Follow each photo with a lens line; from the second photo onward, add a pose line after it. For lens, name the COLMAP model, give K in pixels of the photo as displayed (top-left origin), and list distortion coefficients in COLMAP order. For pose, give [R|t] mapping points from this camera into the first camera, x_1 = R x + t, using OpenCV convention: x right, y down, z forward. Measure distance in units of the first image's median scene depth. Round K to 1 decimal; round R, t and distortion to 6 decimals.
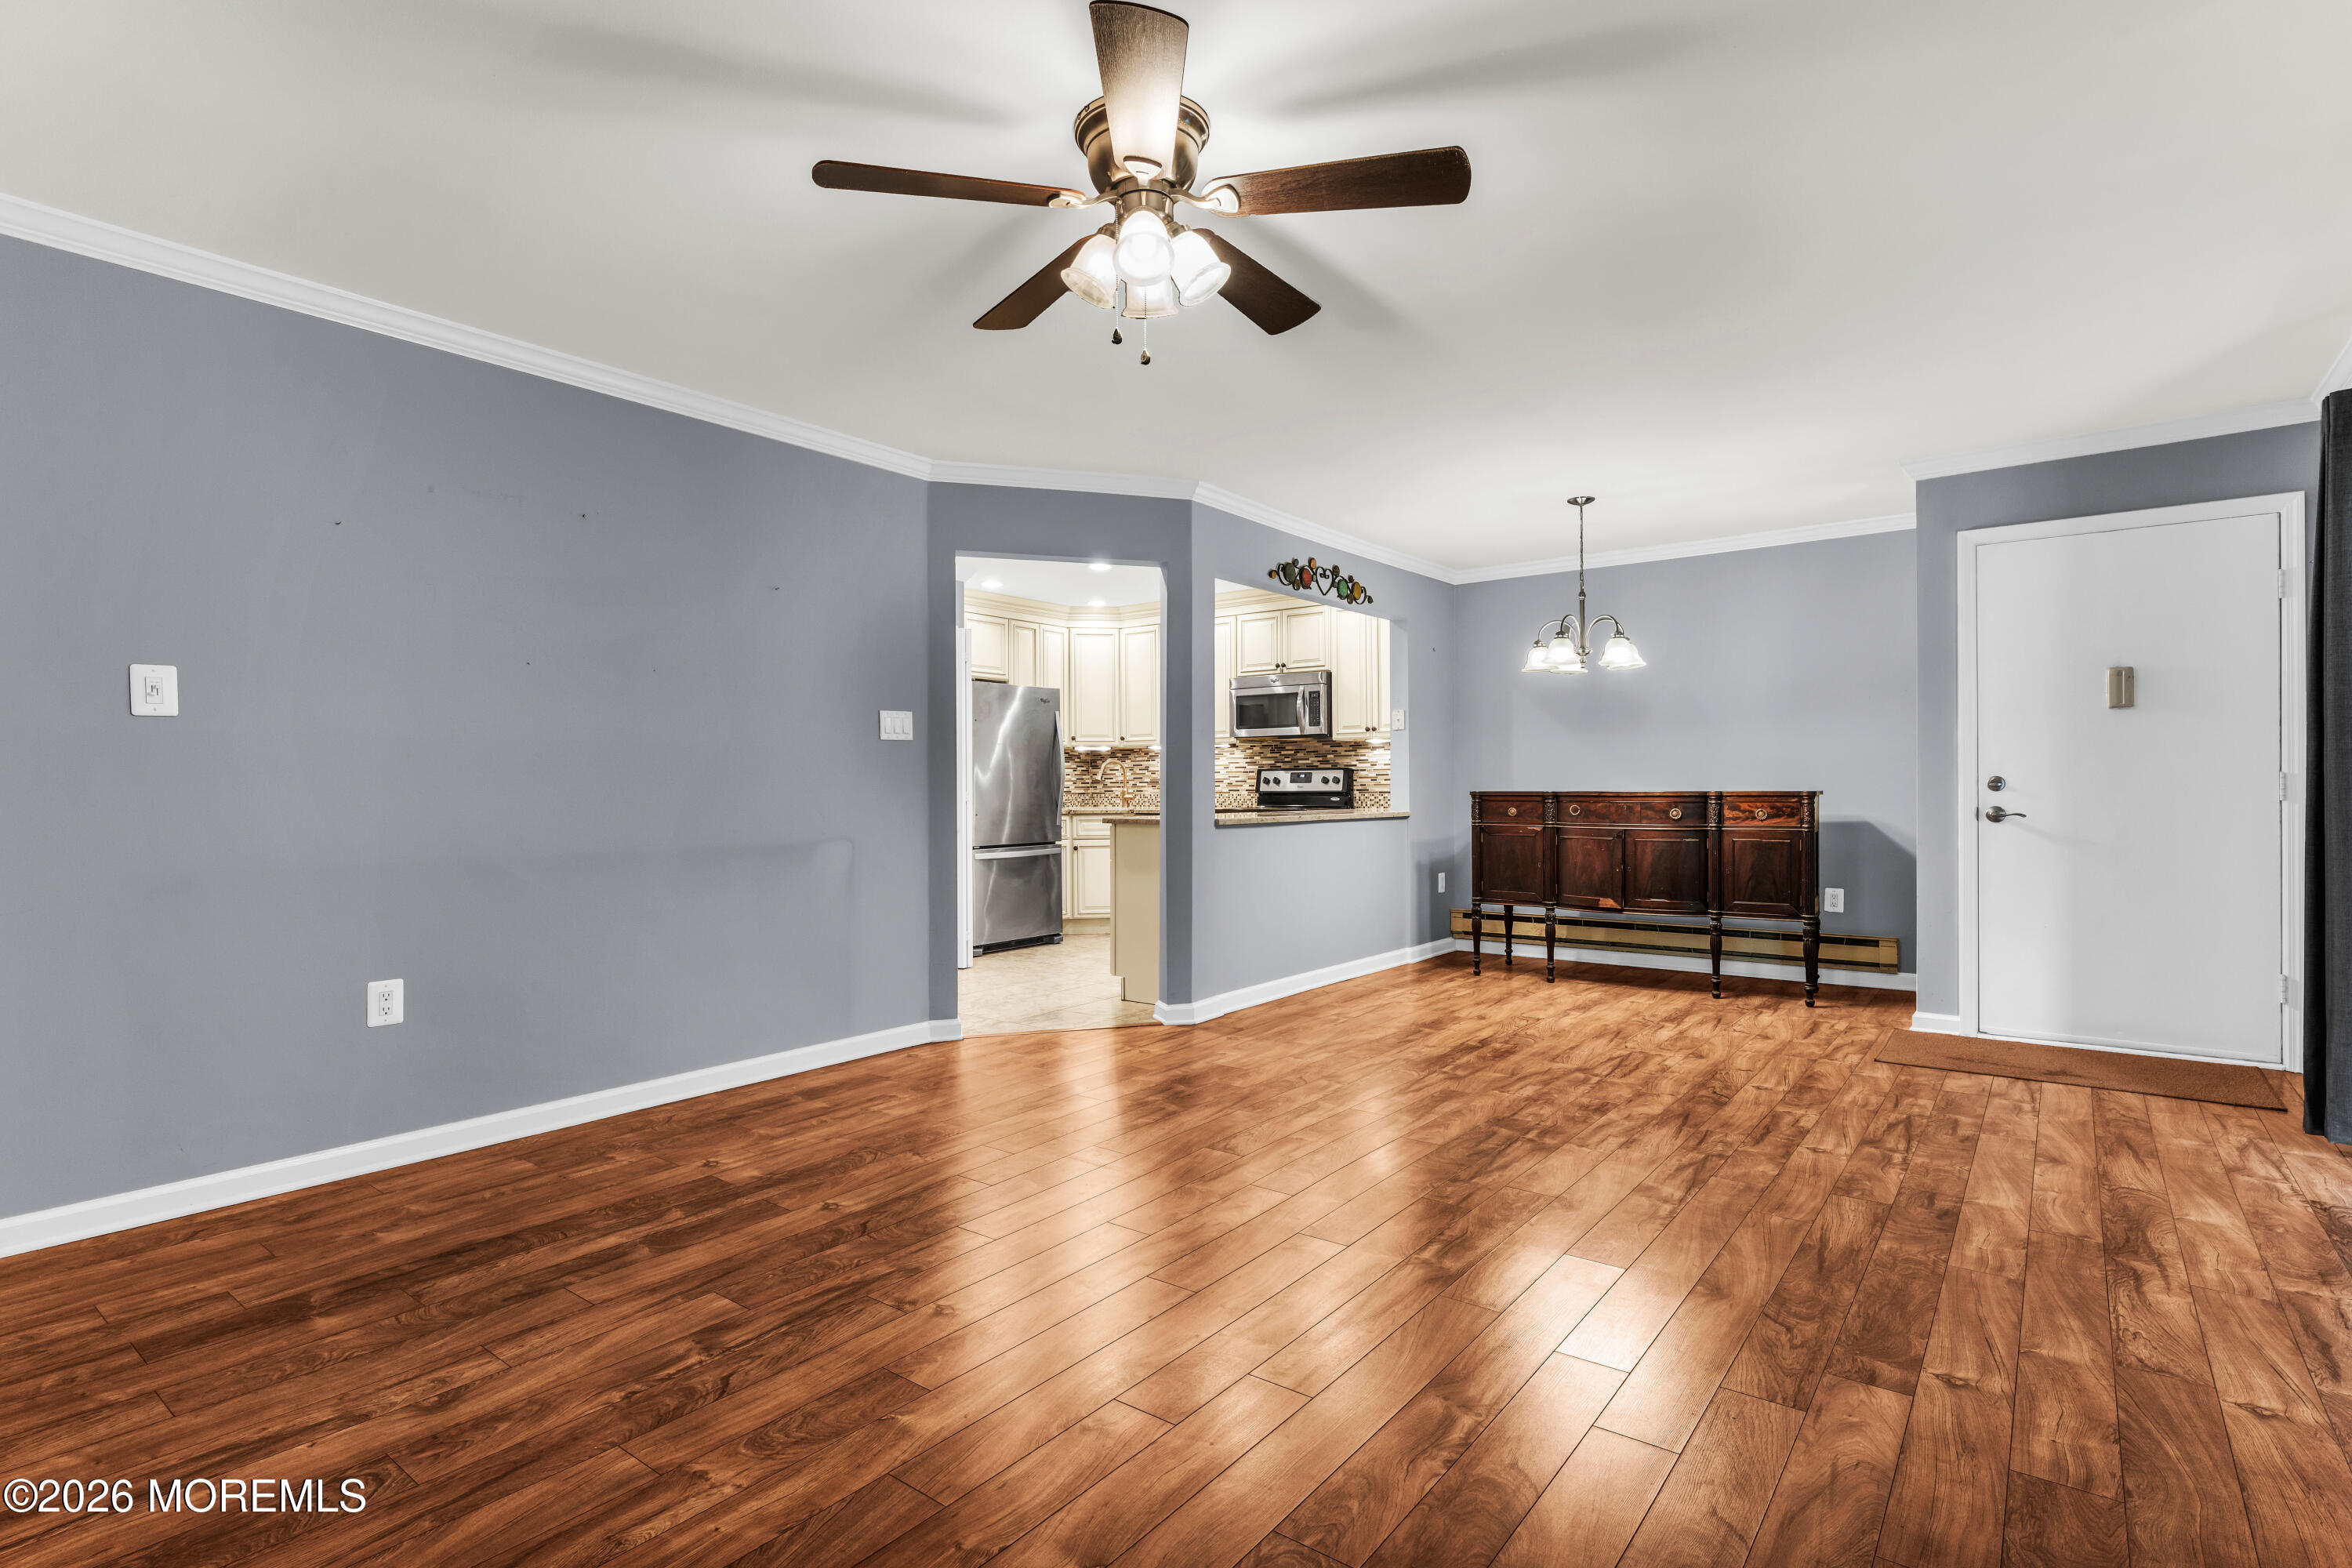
lens RADIAL K [[1146.9, 0, 1171.6], [0, 1146.9, 787.3], [0, 0, 1]] dist [-0.002494, -0.000156]
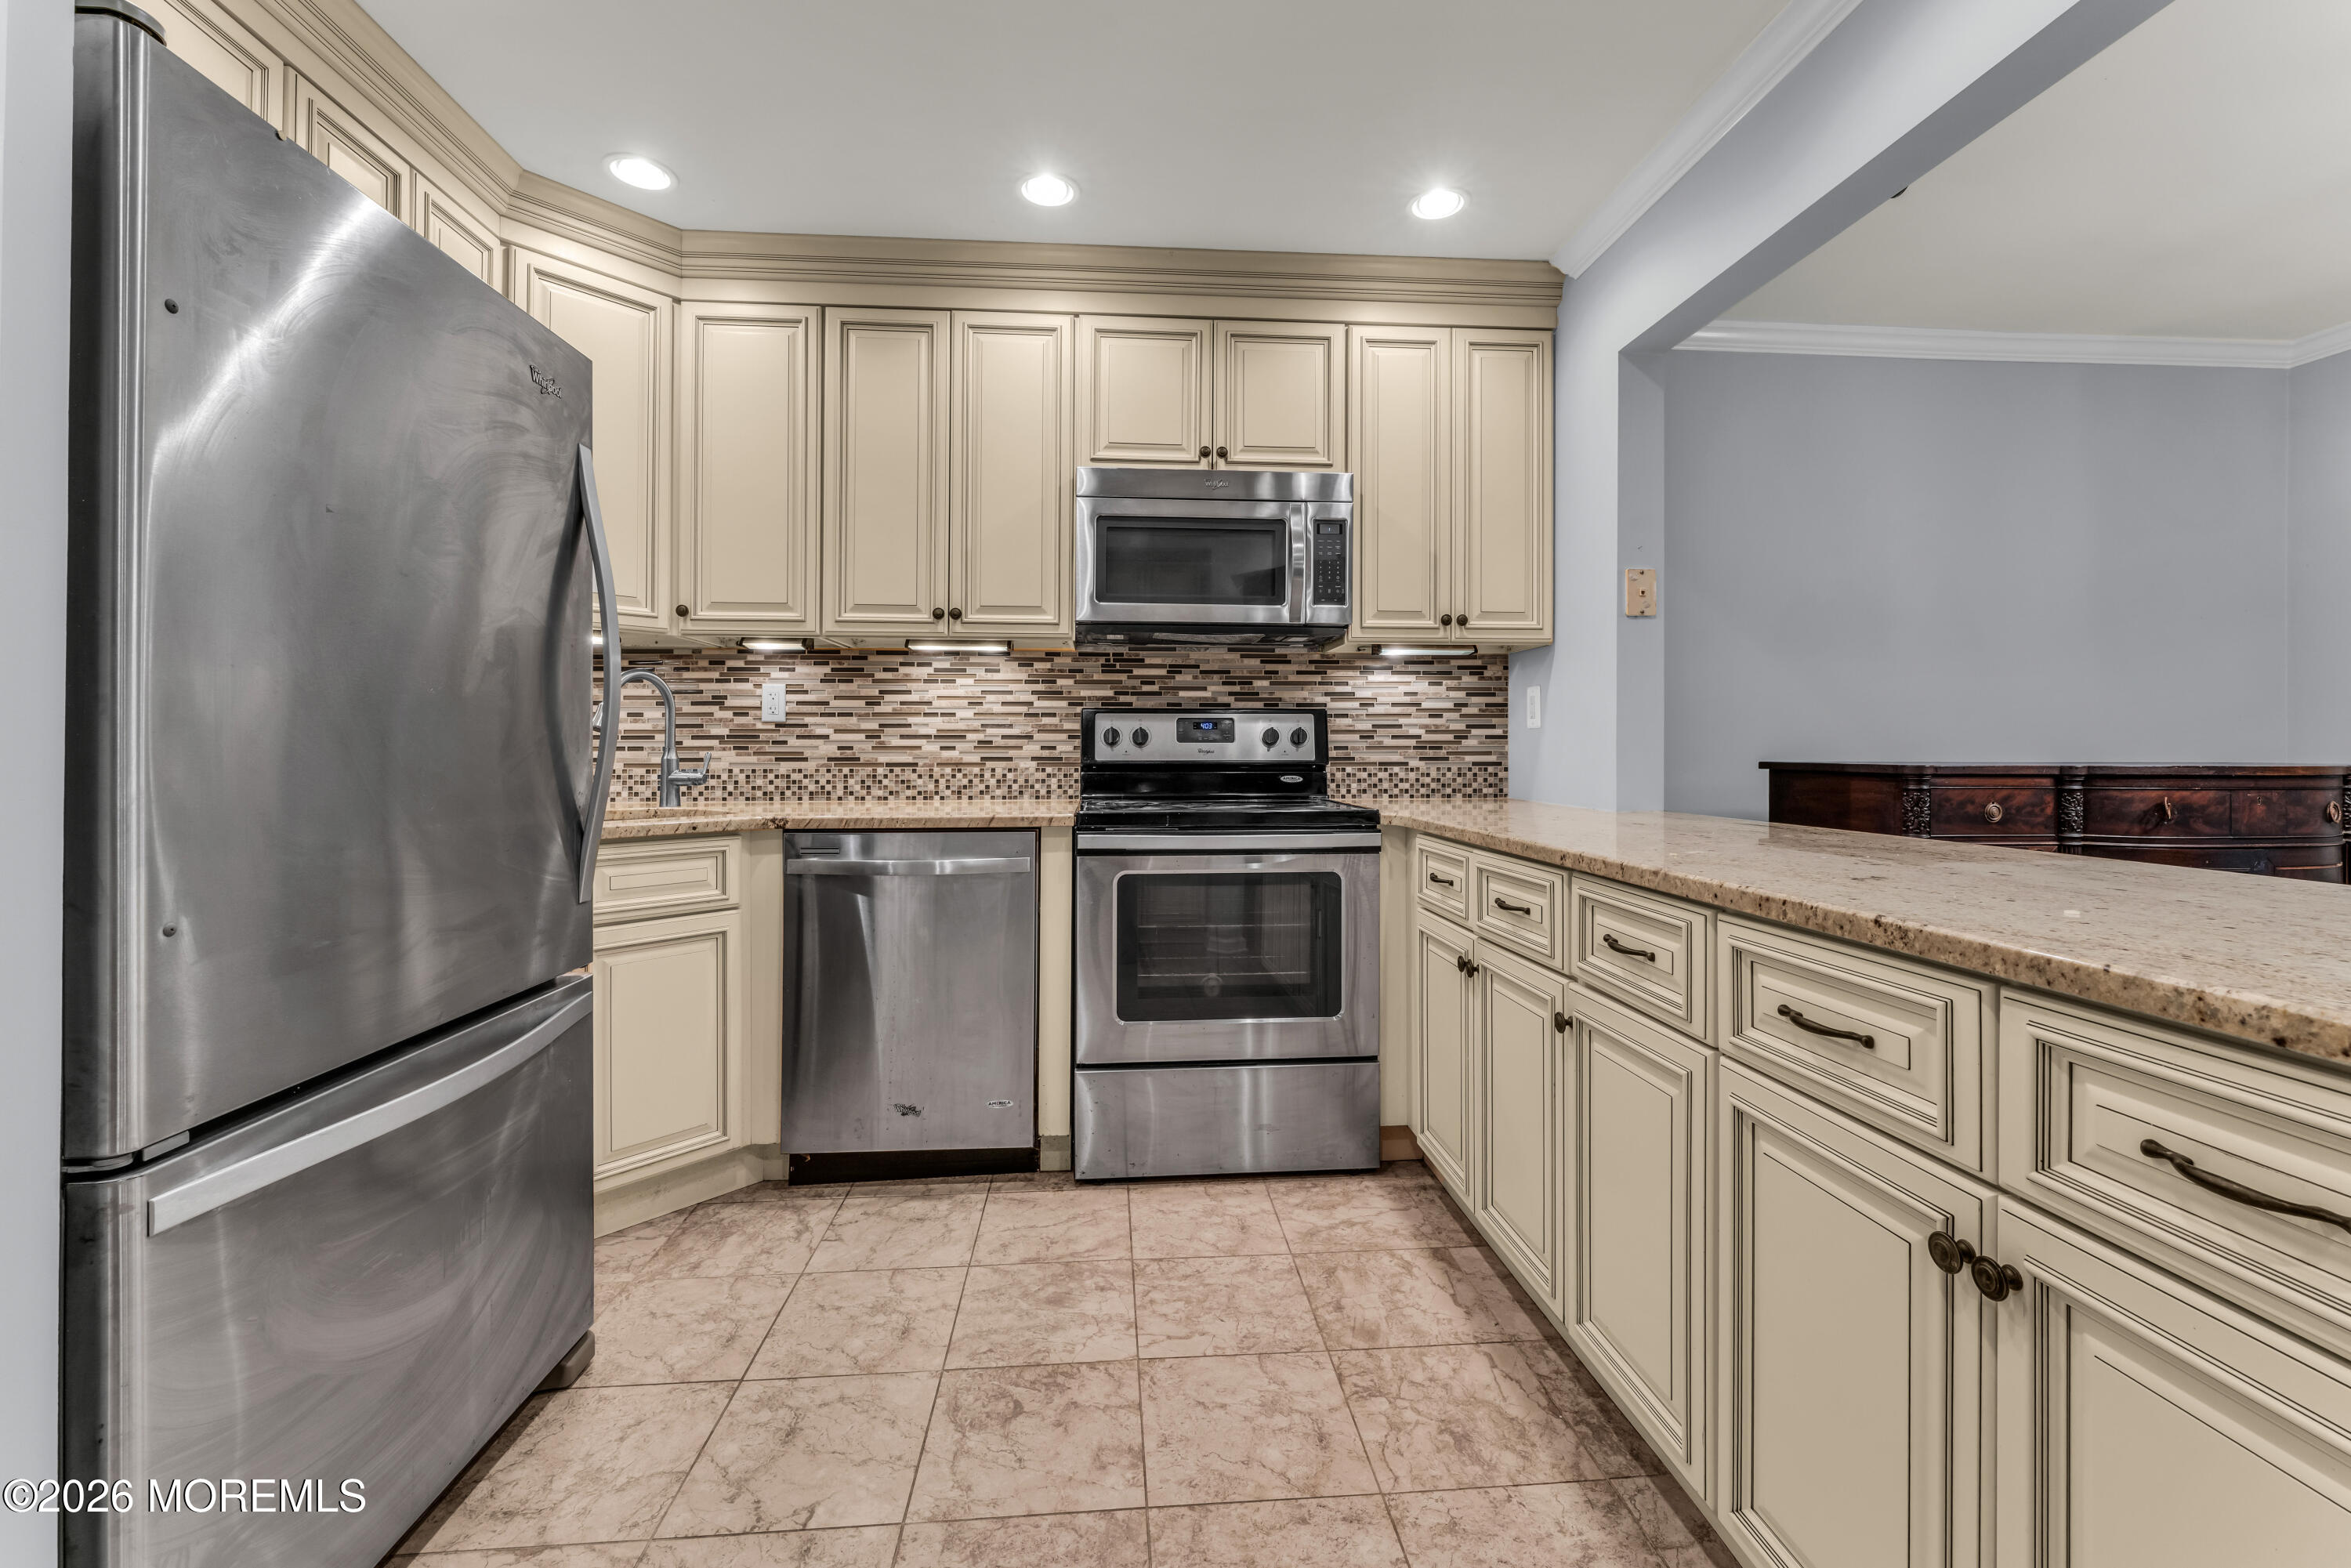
lens RADIAL K [[977.9, 0, 1180.7], [0, 977.9, 743.5], [0, 0, 1]] dist [-0.003514, -0.000754]
pose [[0.739174, 0.008962, 0.673454, -0.183518], [-0.004533, 0.999955, -0.008330, -0.000332], [-0.673499, 0.003105, 0.739182, 0.946626]]
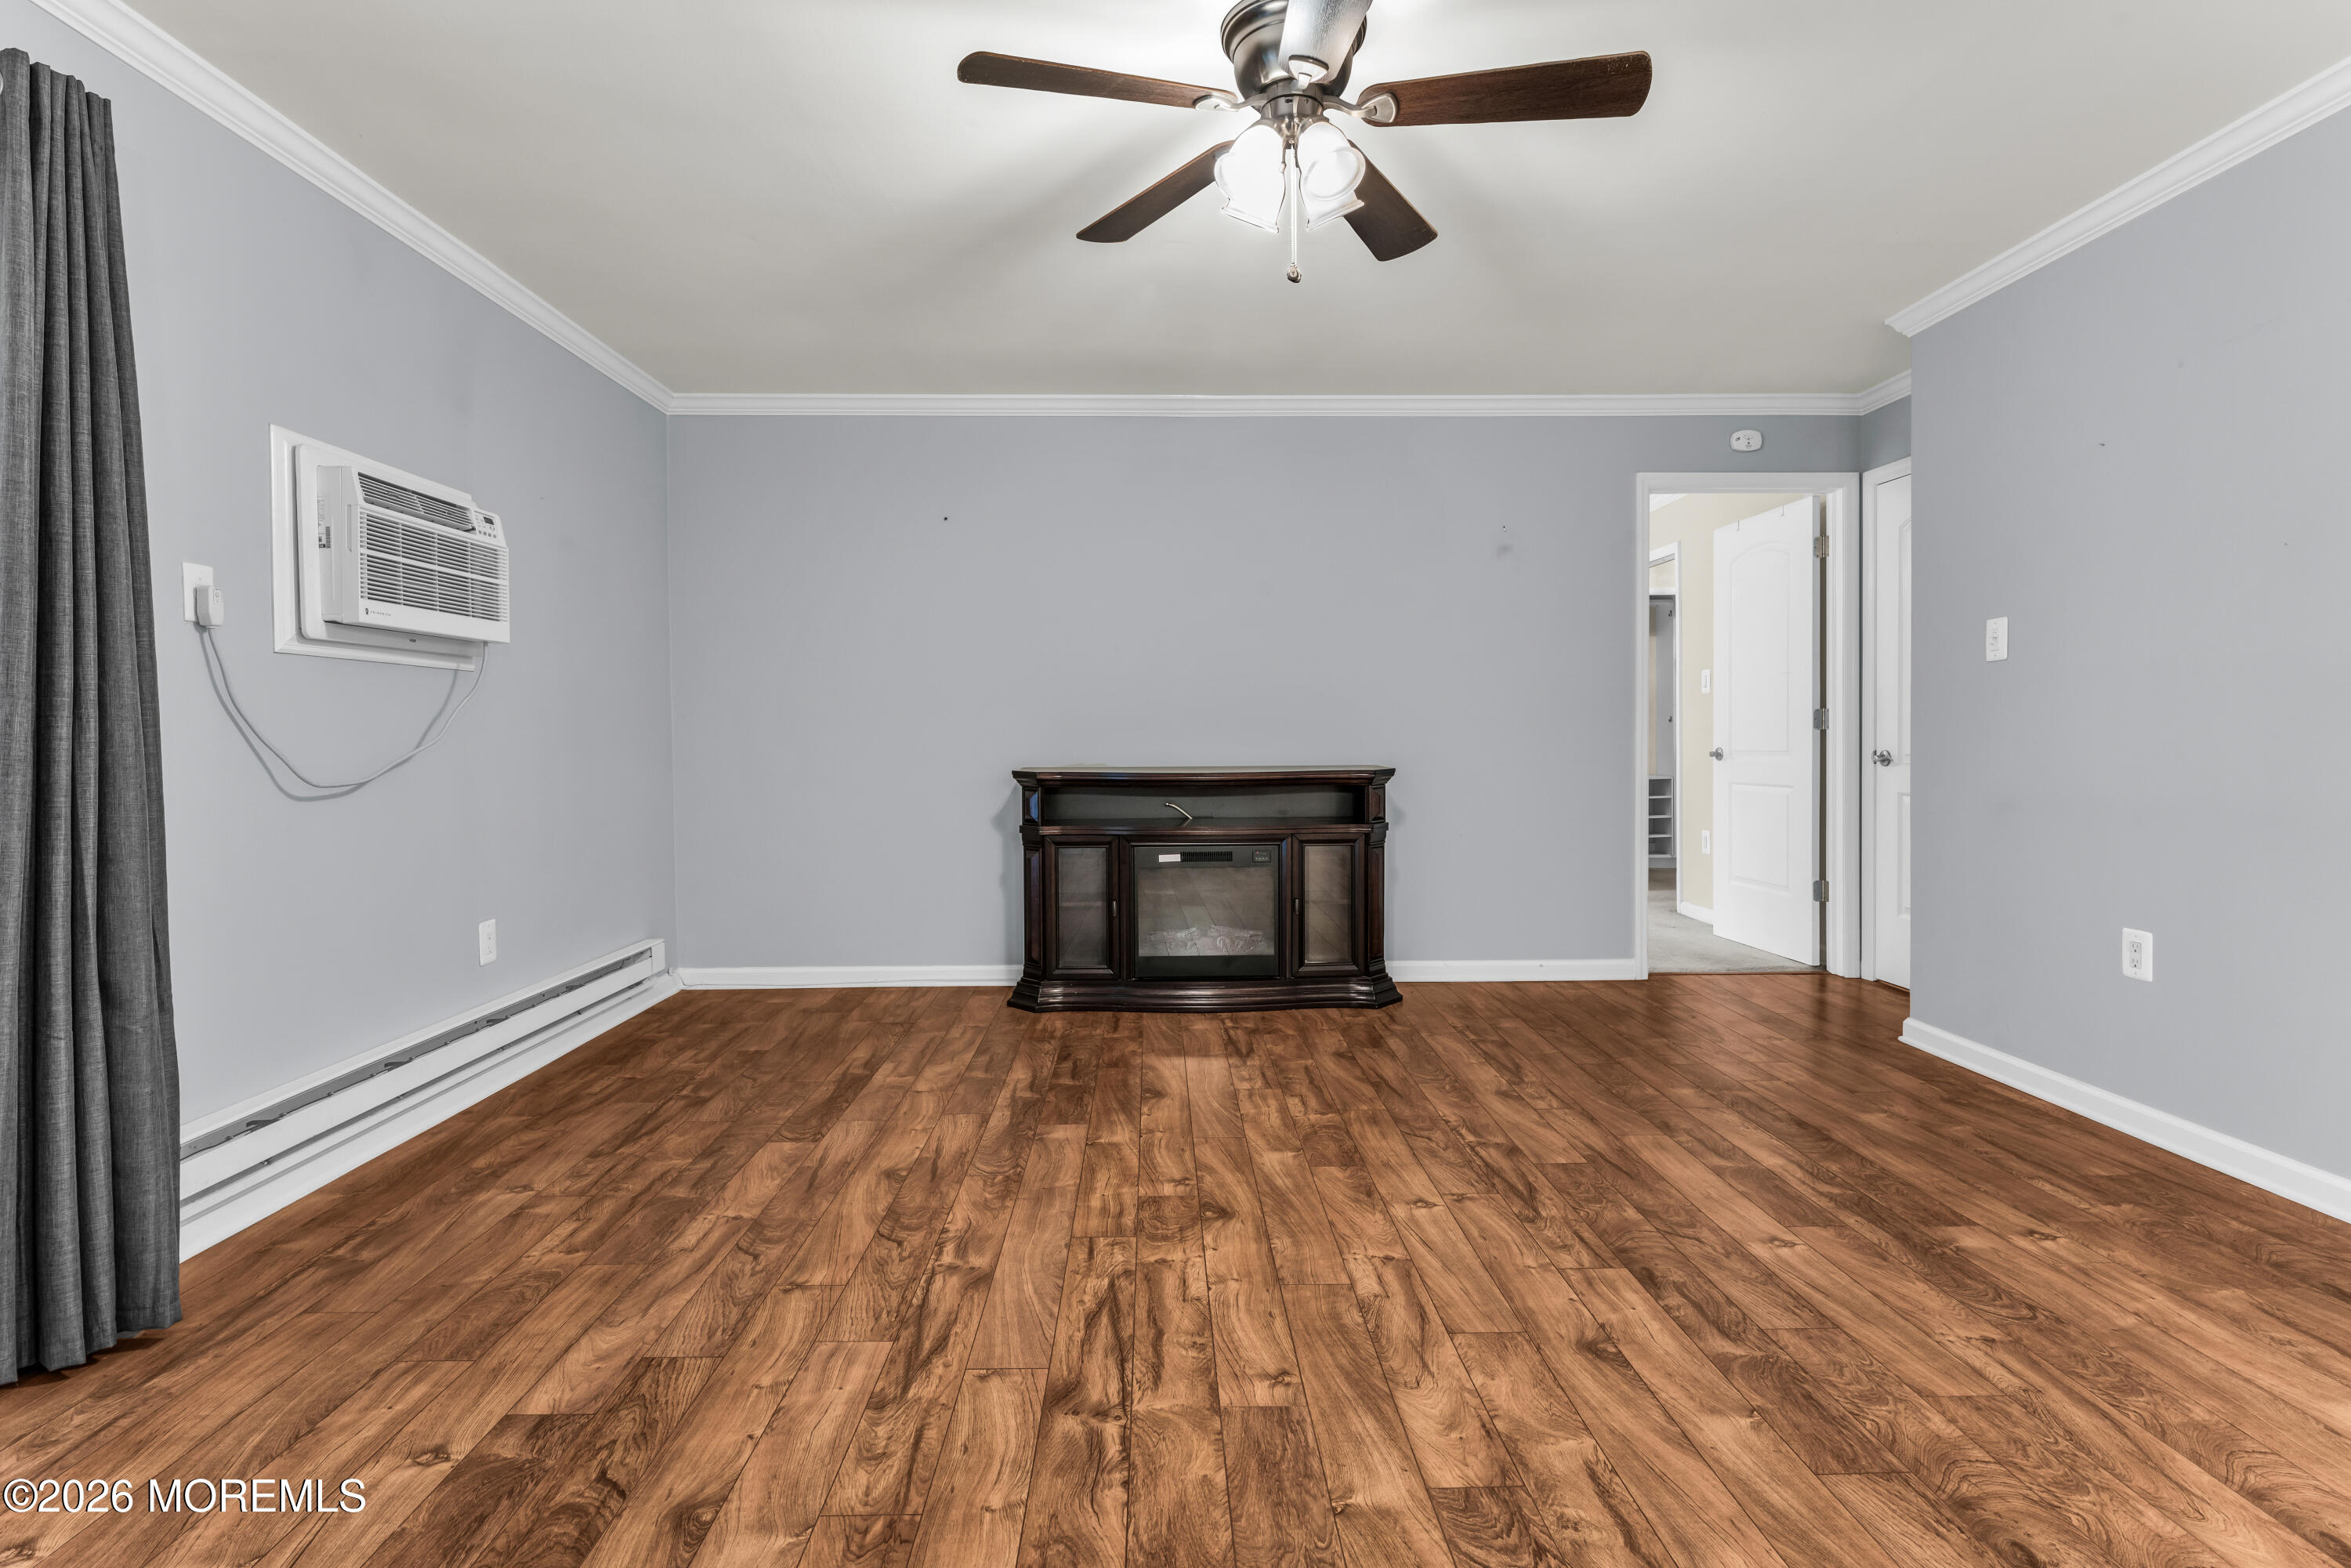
lens RADIAL K [[1159.2, 0, 1165.3], [0, 1159.2, 776.6], [0, 0, 1]] dist [-0.002164, 0.000543]
pose [[-0.782234, 0.032829, -0.622119, 0.252601], [0.010469, 0.999162, 0.039562, 0.001306], [0.622896, 0.024433, -0.781923, 0.642971]]
